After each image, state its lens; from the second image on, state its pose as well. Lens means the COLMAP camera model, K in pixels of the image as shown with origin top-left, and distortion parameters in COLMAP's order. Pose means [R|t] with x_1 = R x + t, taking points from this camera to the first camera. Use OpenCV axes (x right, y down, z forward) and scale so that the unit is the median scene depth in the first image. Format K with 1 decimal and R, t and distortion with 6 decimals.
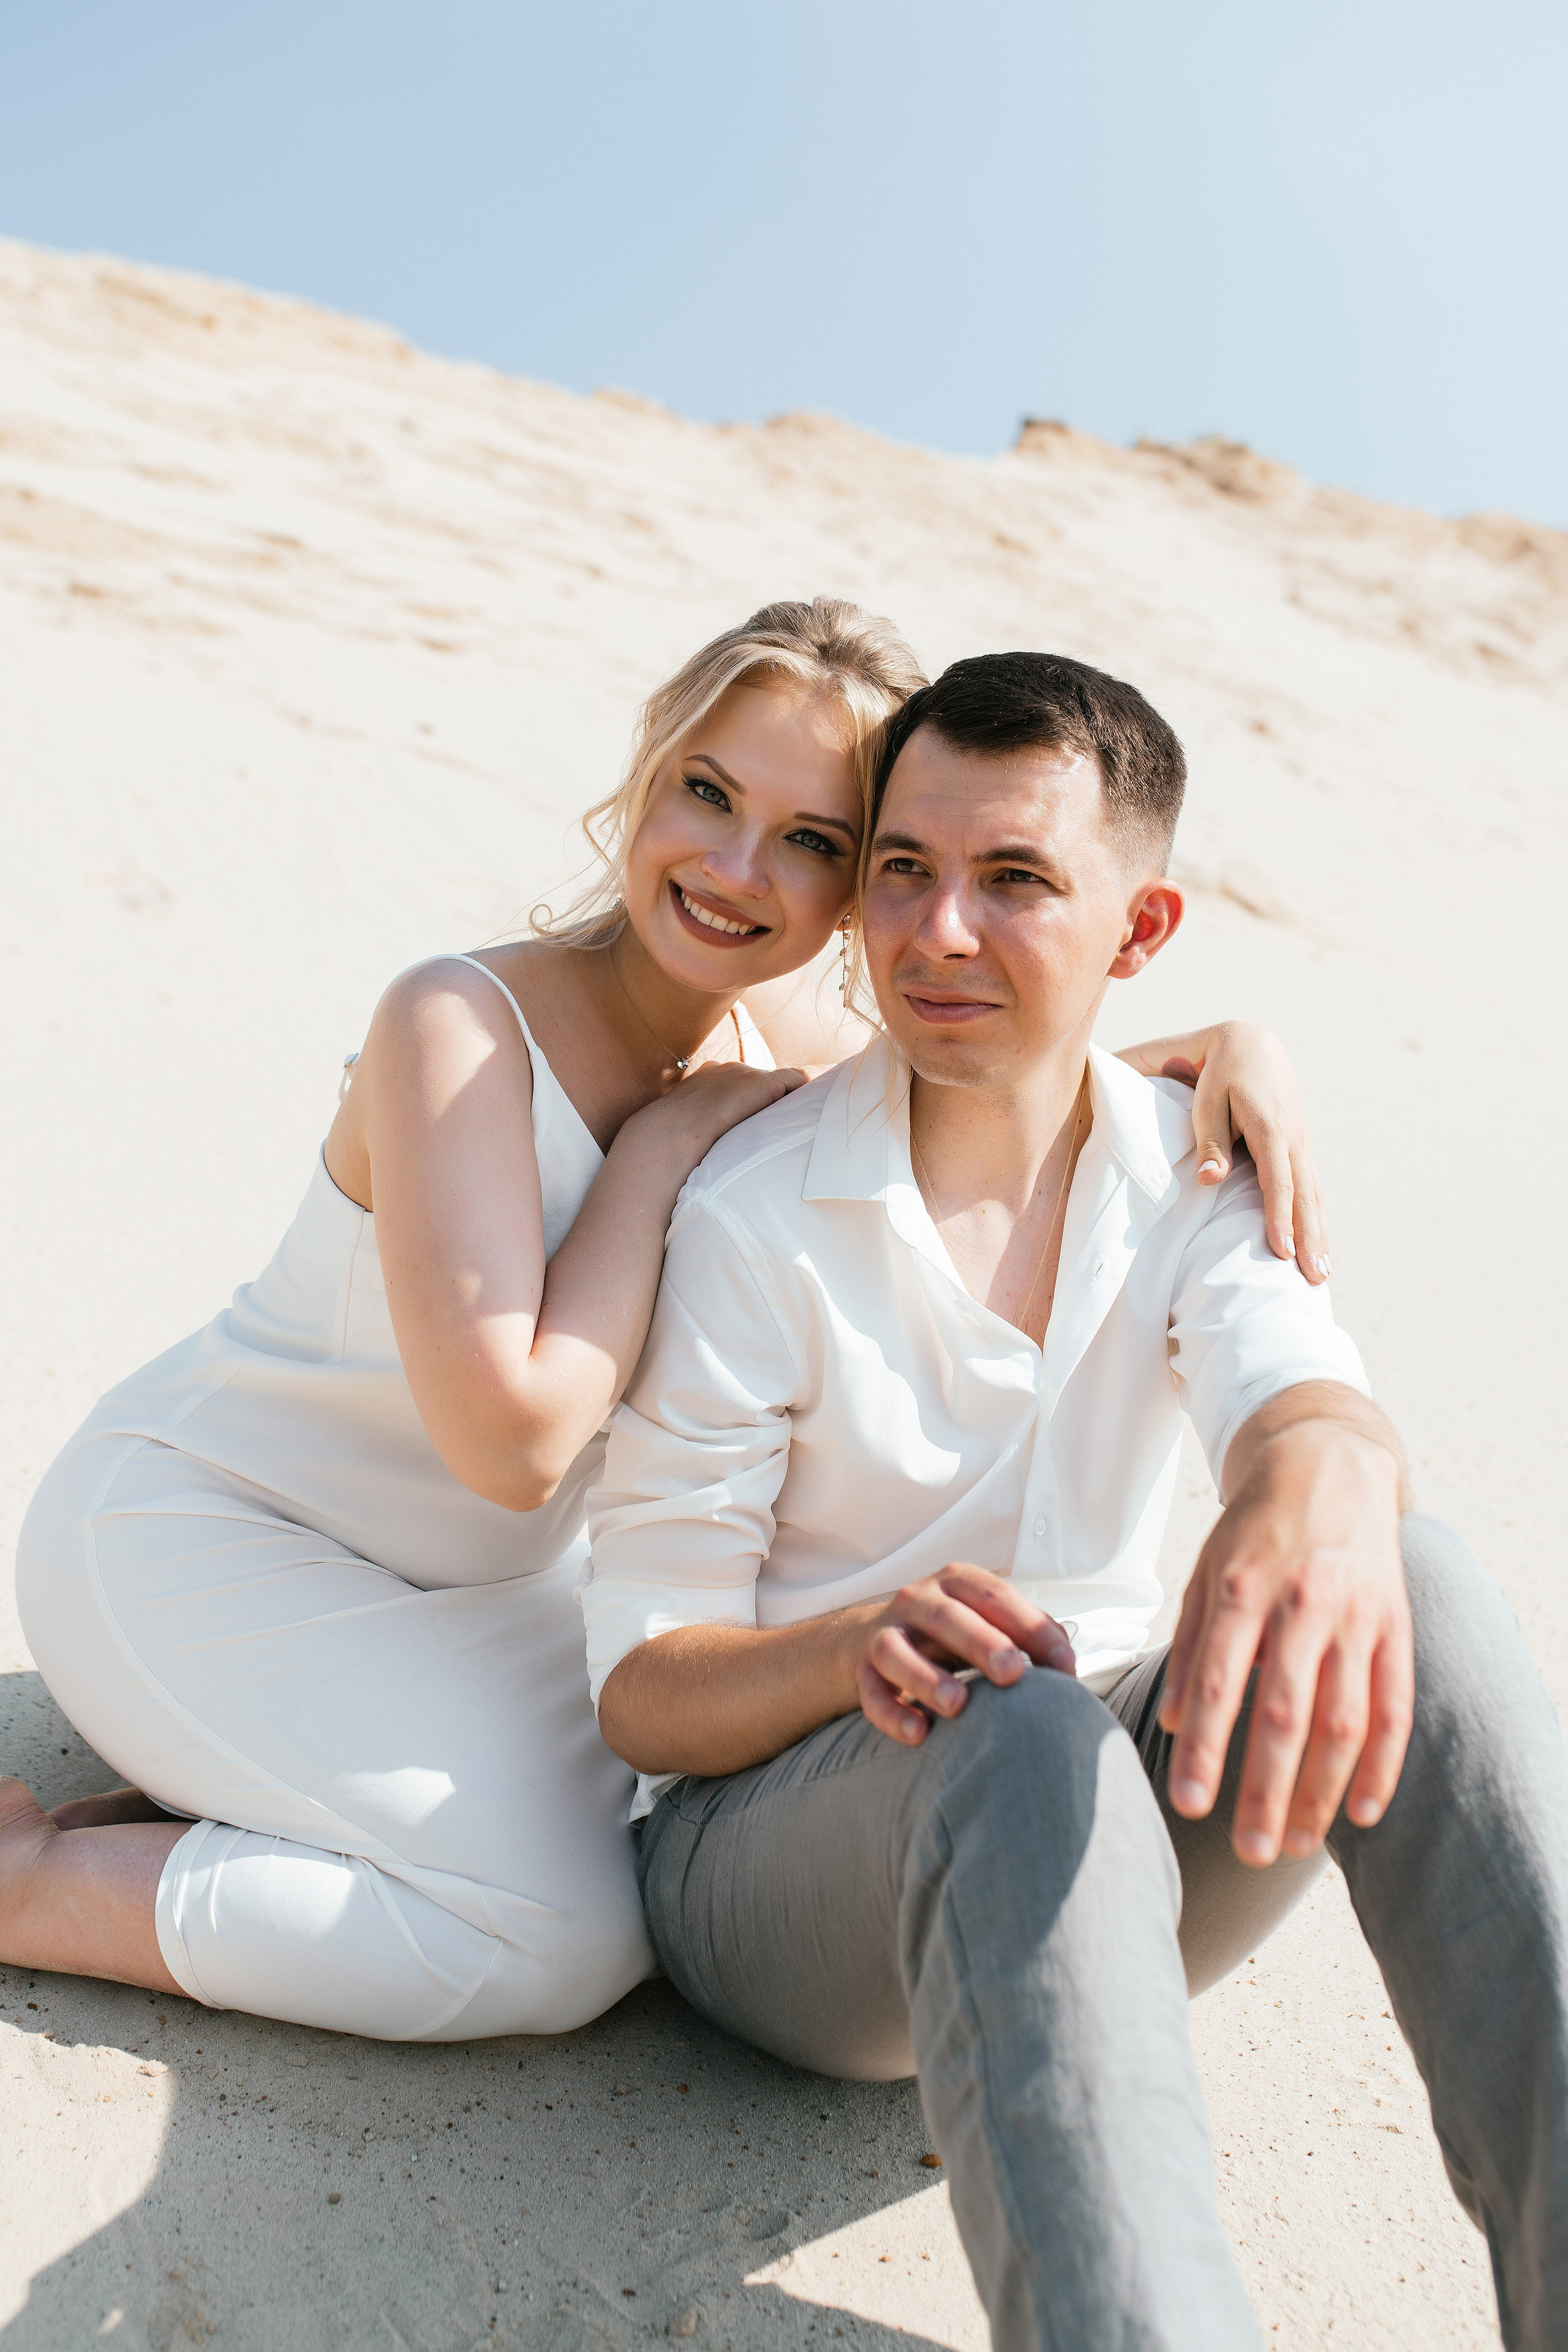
lens RADIAL K [[2350.4, 0, 920.0], [0, 2350.4, 1293.8], [0, 0, 1]] dist [-0.014690, 0.004765]
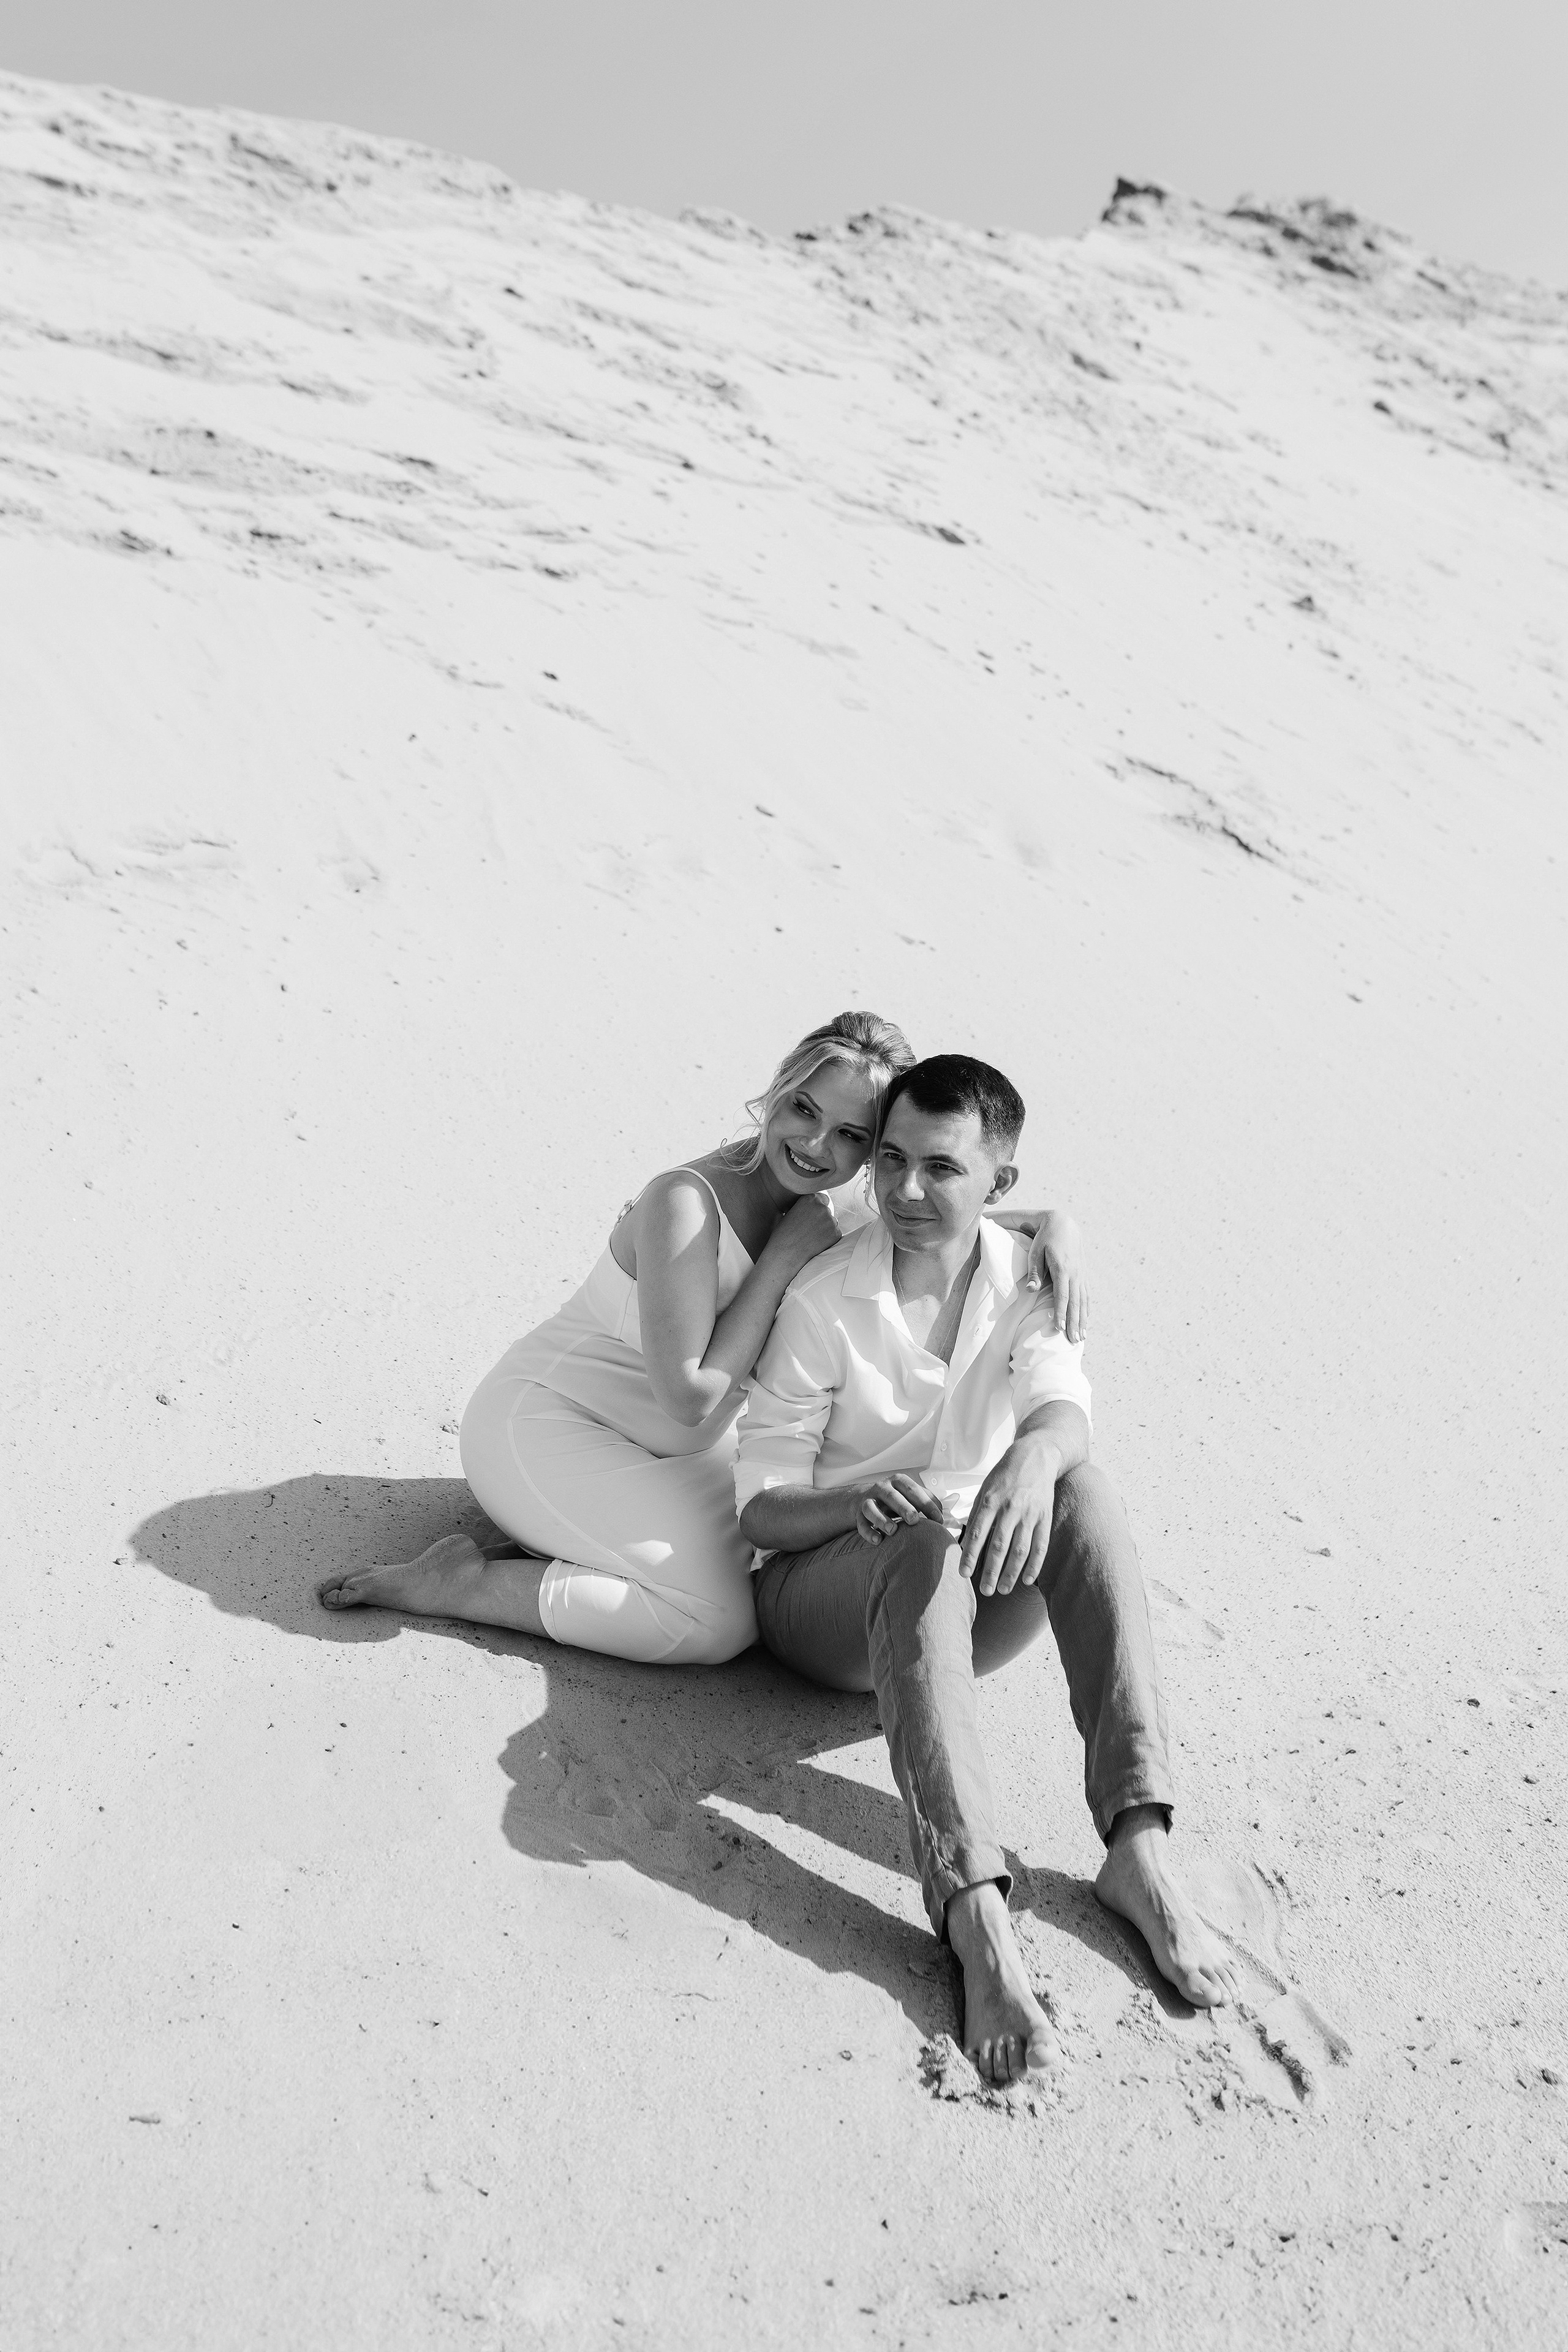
lens RADIAL K [[2345.4, 0, 784.0], [0, 2345.4, 1176.0], [0, 0, 1]] dist [-0.029069, 0.046157]
pose [[0.996093, 0.044981, -0.075995, 0.057886], [-0.042391, 0.998475, 0.035354, -0.226483], [0.077470, -0.031994, 0.996481, -1.191935]]
